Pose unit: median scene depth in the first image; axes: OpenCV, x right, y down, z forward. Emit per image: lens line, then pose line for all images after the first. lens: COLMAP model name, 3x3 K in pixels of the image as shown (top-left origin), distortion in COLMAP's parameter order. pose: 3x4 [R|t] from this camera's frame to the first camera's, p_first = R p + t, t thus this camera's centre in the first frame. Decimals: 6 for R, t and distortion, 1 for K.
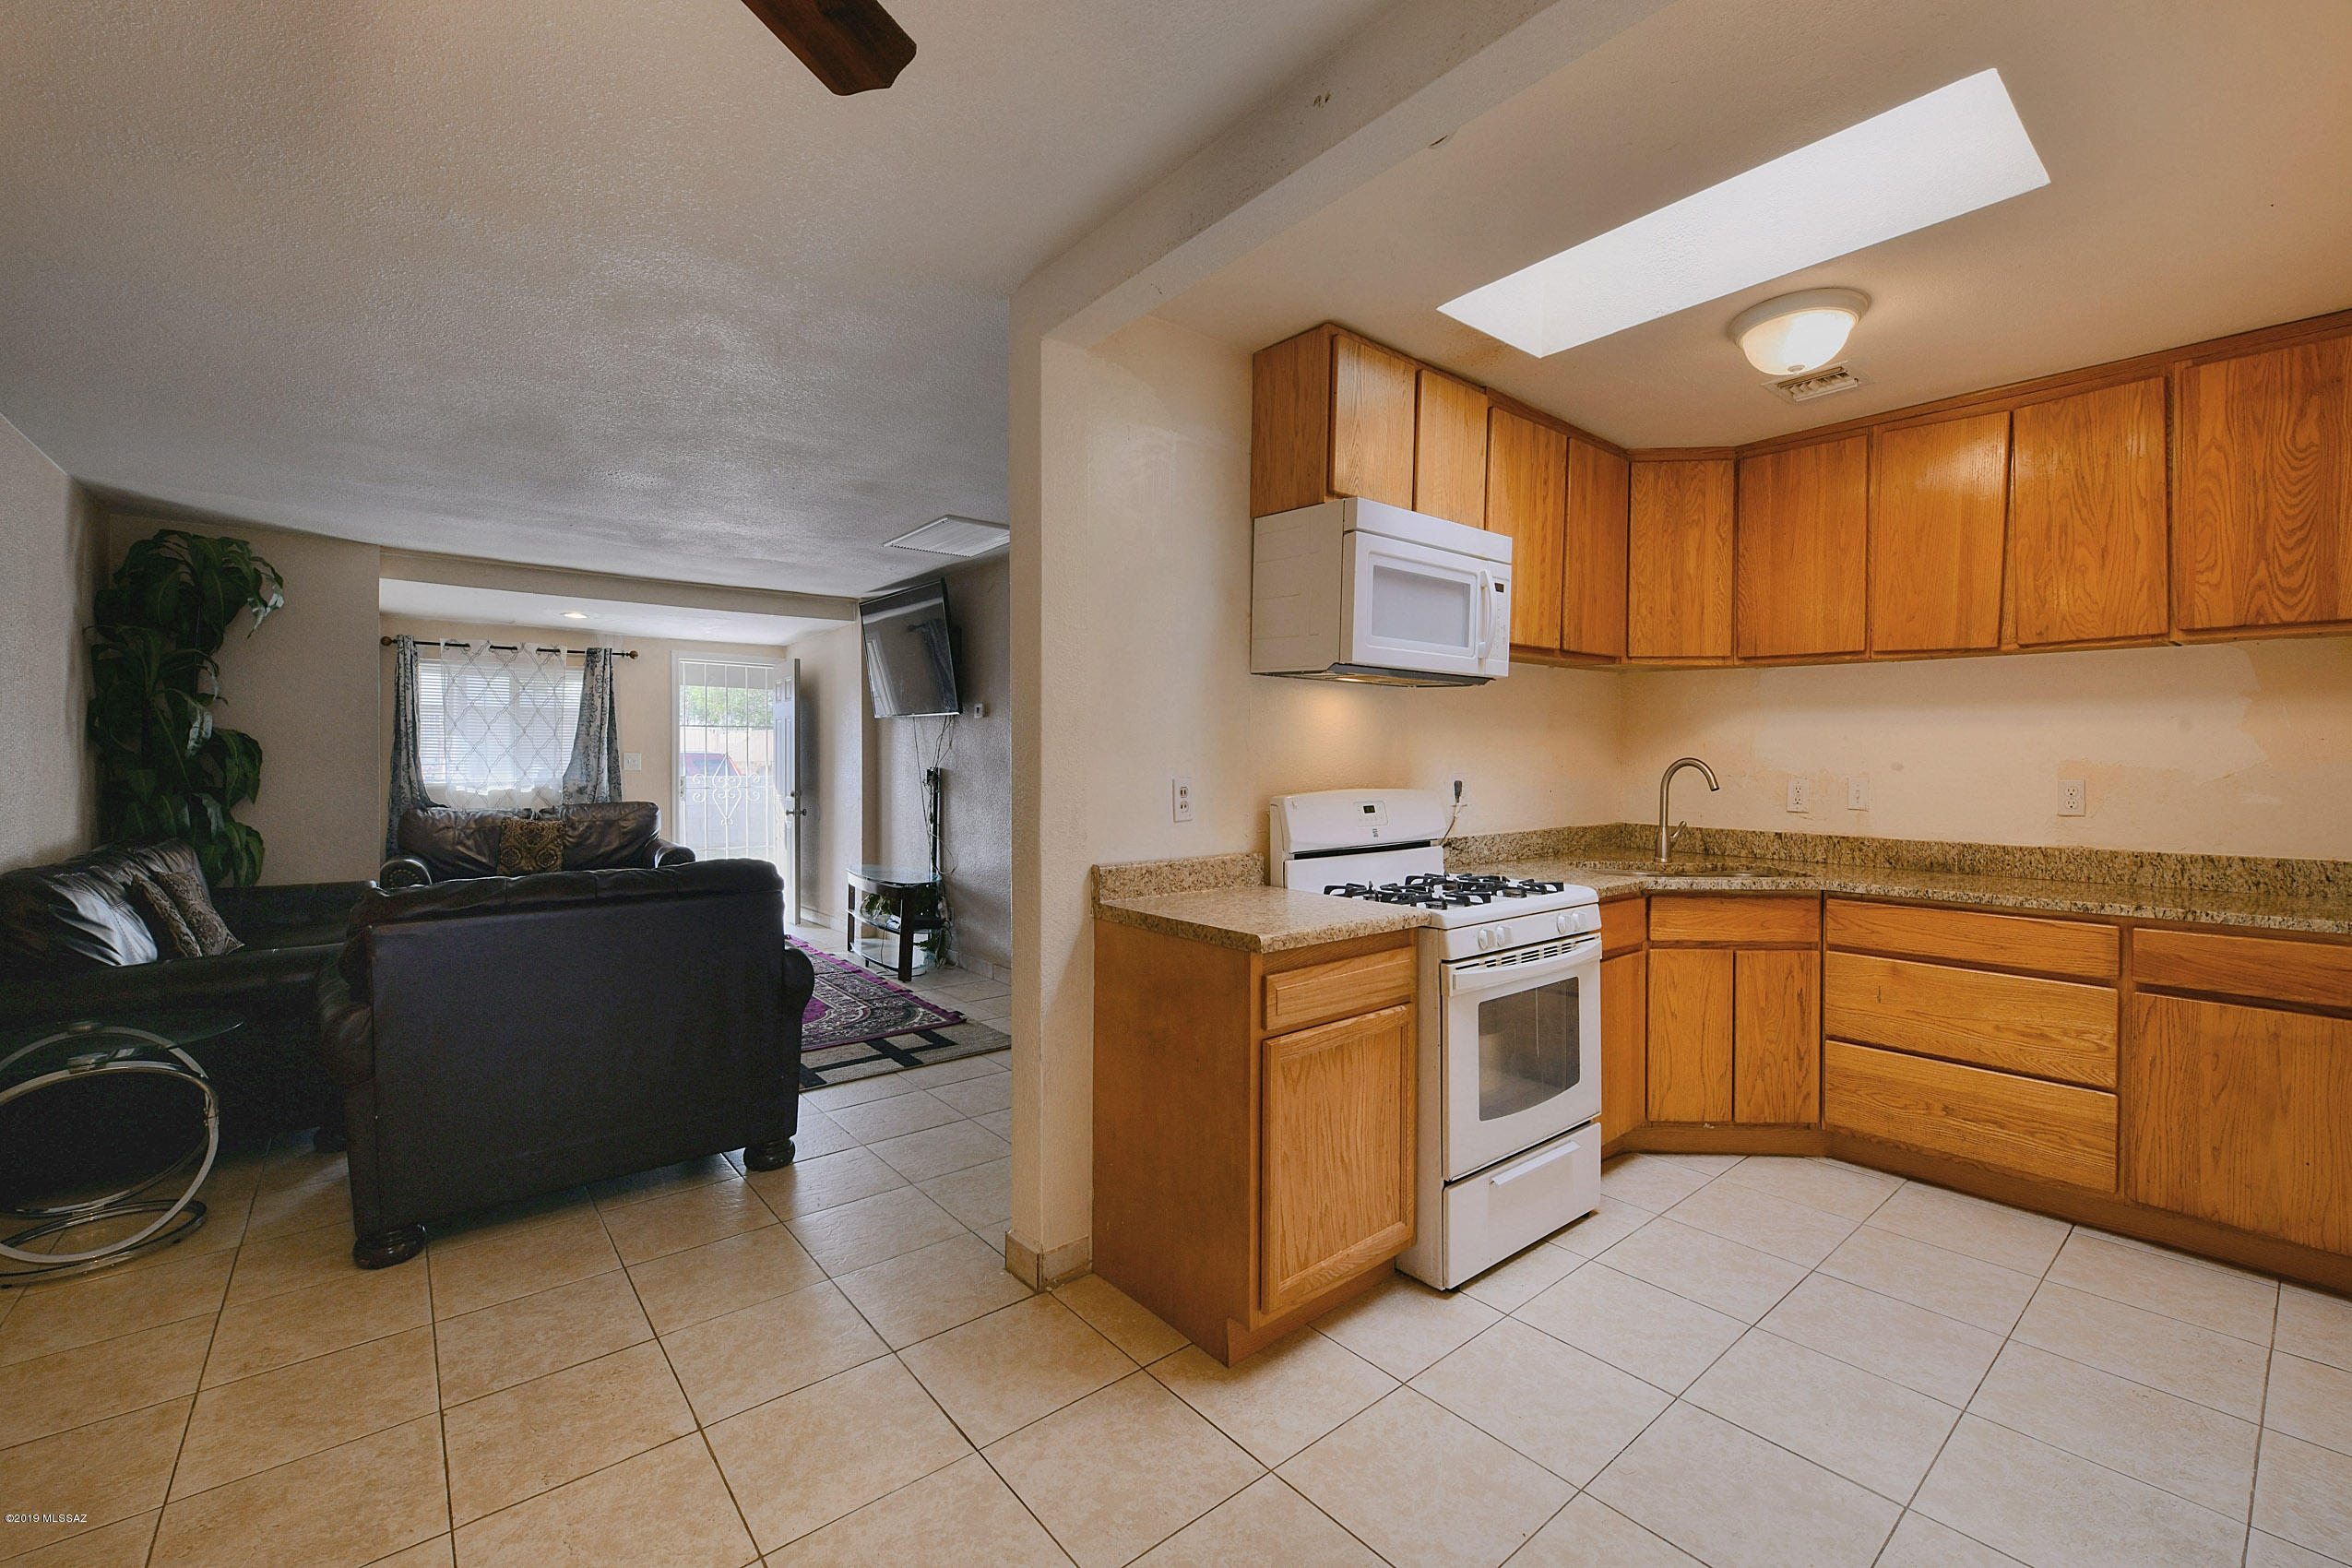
lens RADIAL K [[971.3, 0, 1163.4], [0, 971.3, 764.5], [0, 0, 1]] dist [-0.008724, -0.000280]
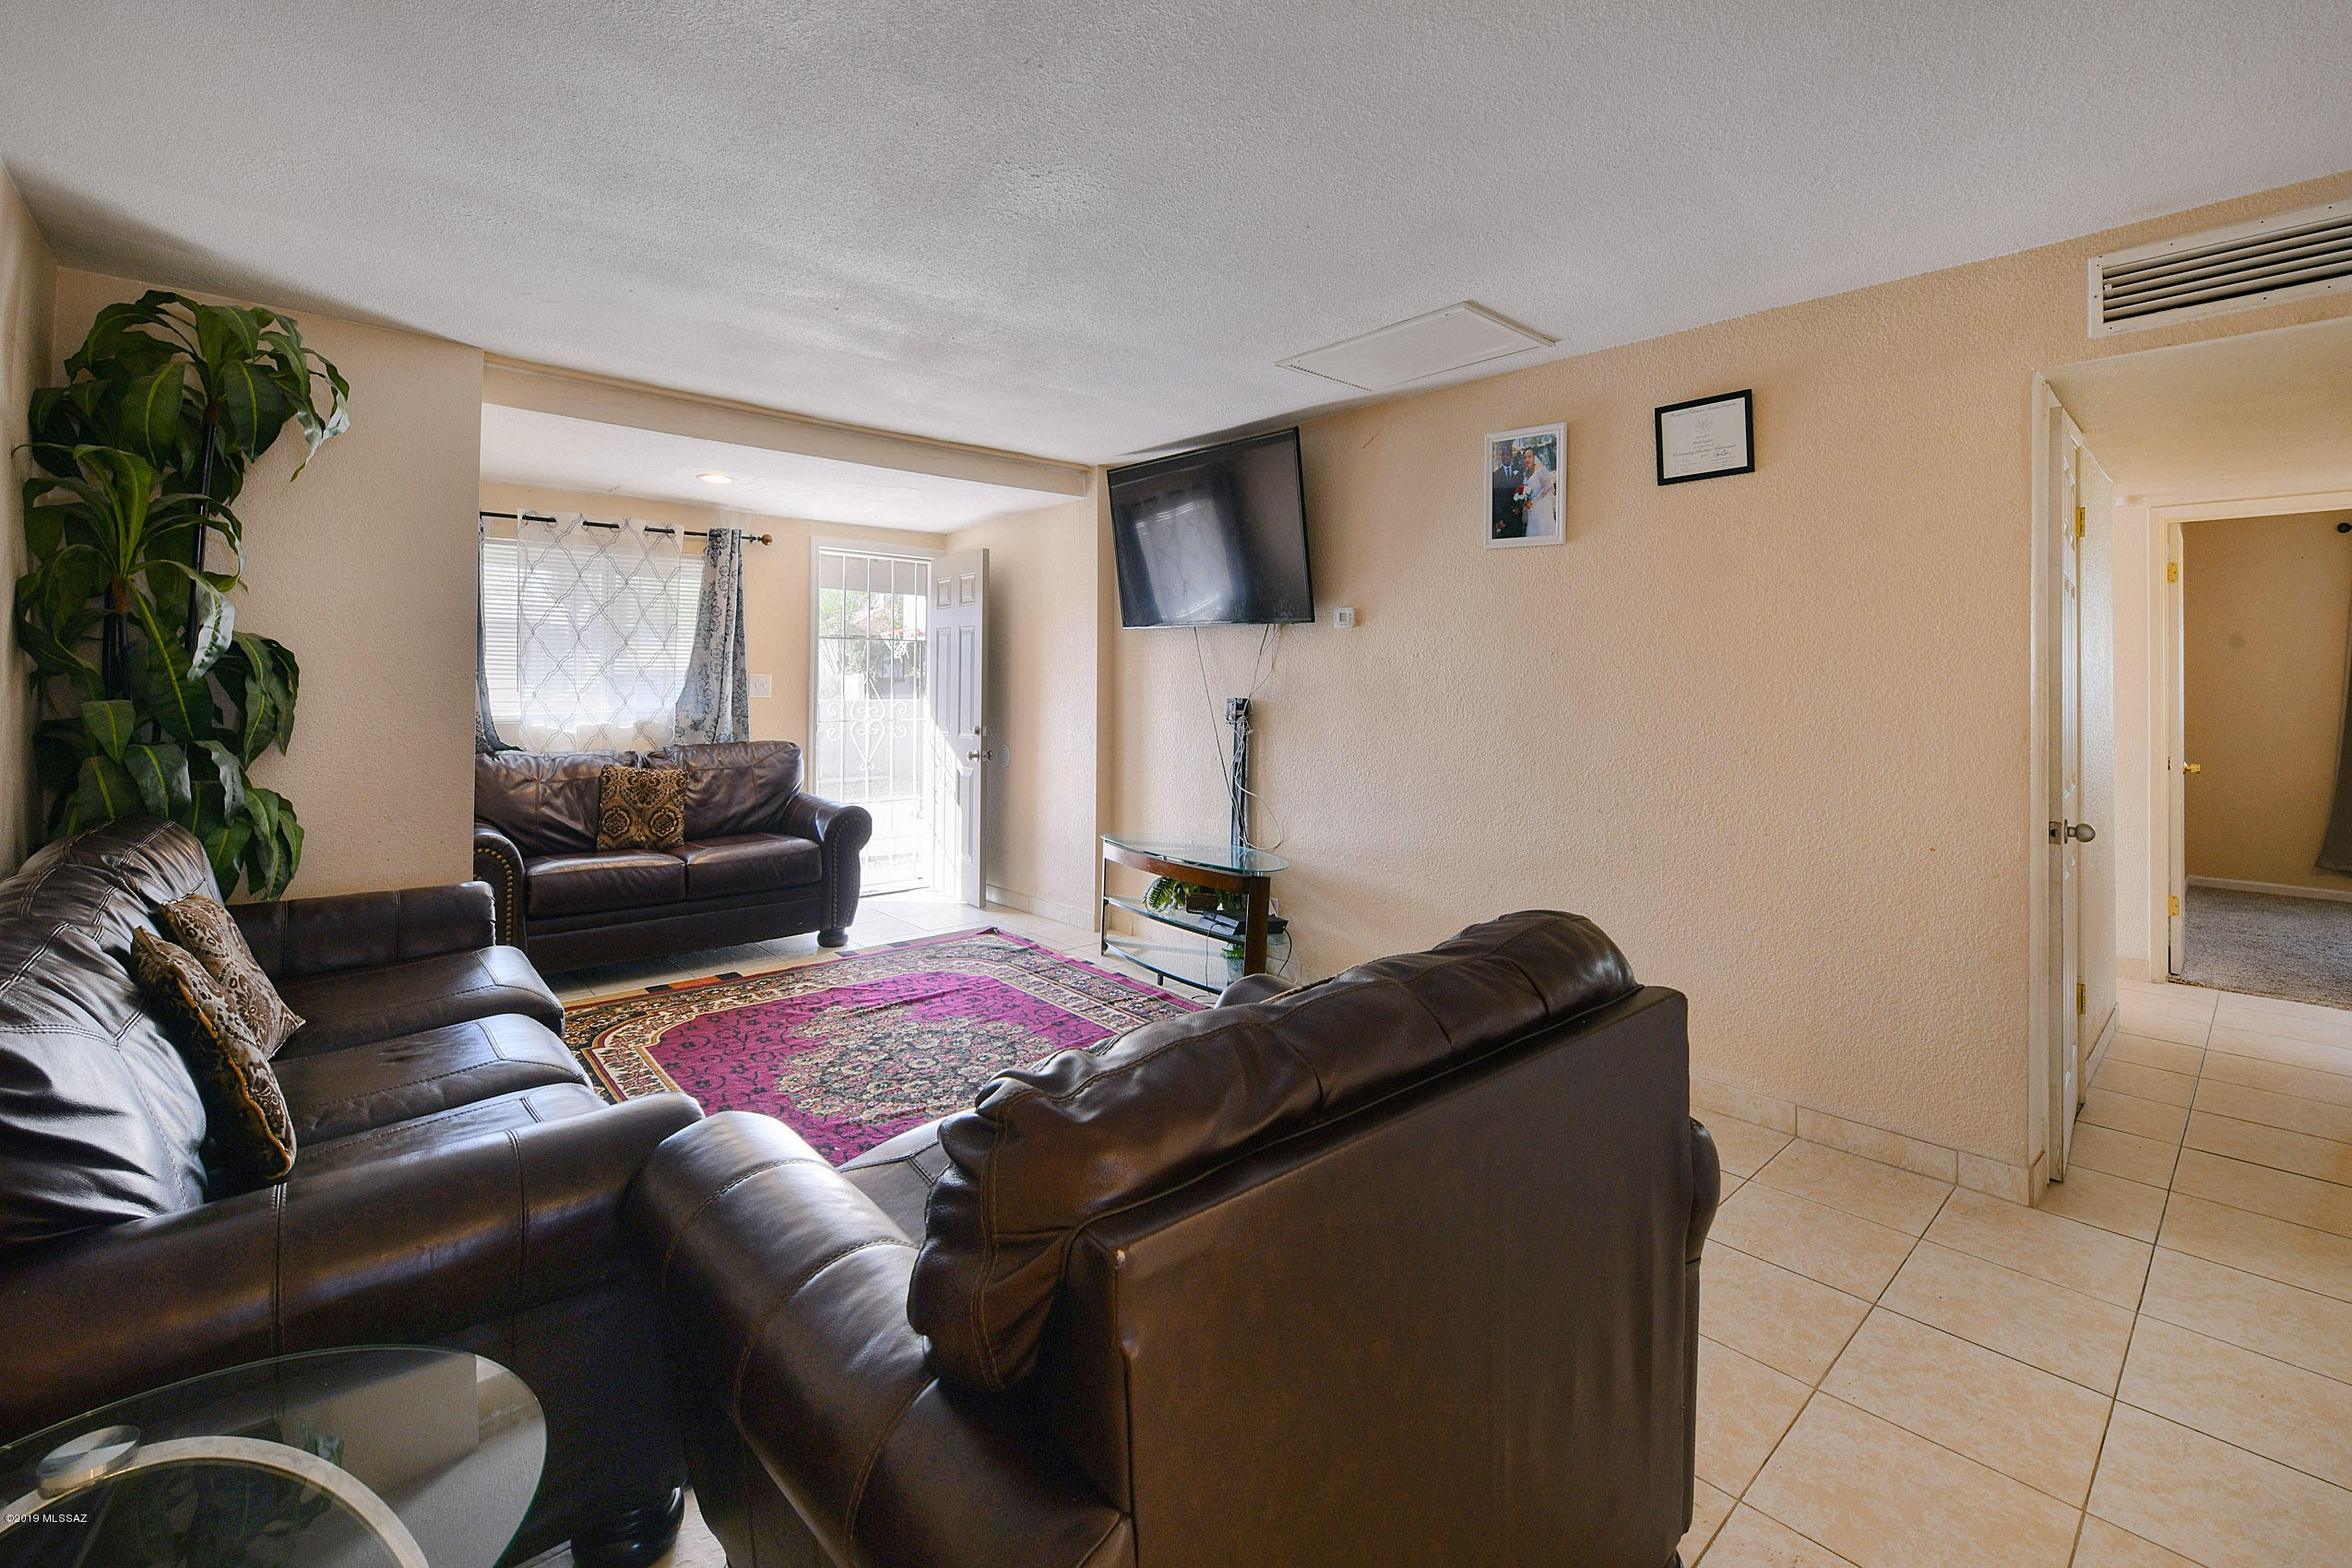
lens RADIAL K [[1008.3, 0, 1172.0], [0, 1008.3, 667.9], [0, 0, 1]] dist [-0.010967, 0.000091]
pose [[0.998786, 0.007941, 0.048617, -0.311011], [-0.007057, 0.999807, -0.018332, -0.005290], [-0.048753, 0.017967, 0.998649, 0.255506]]
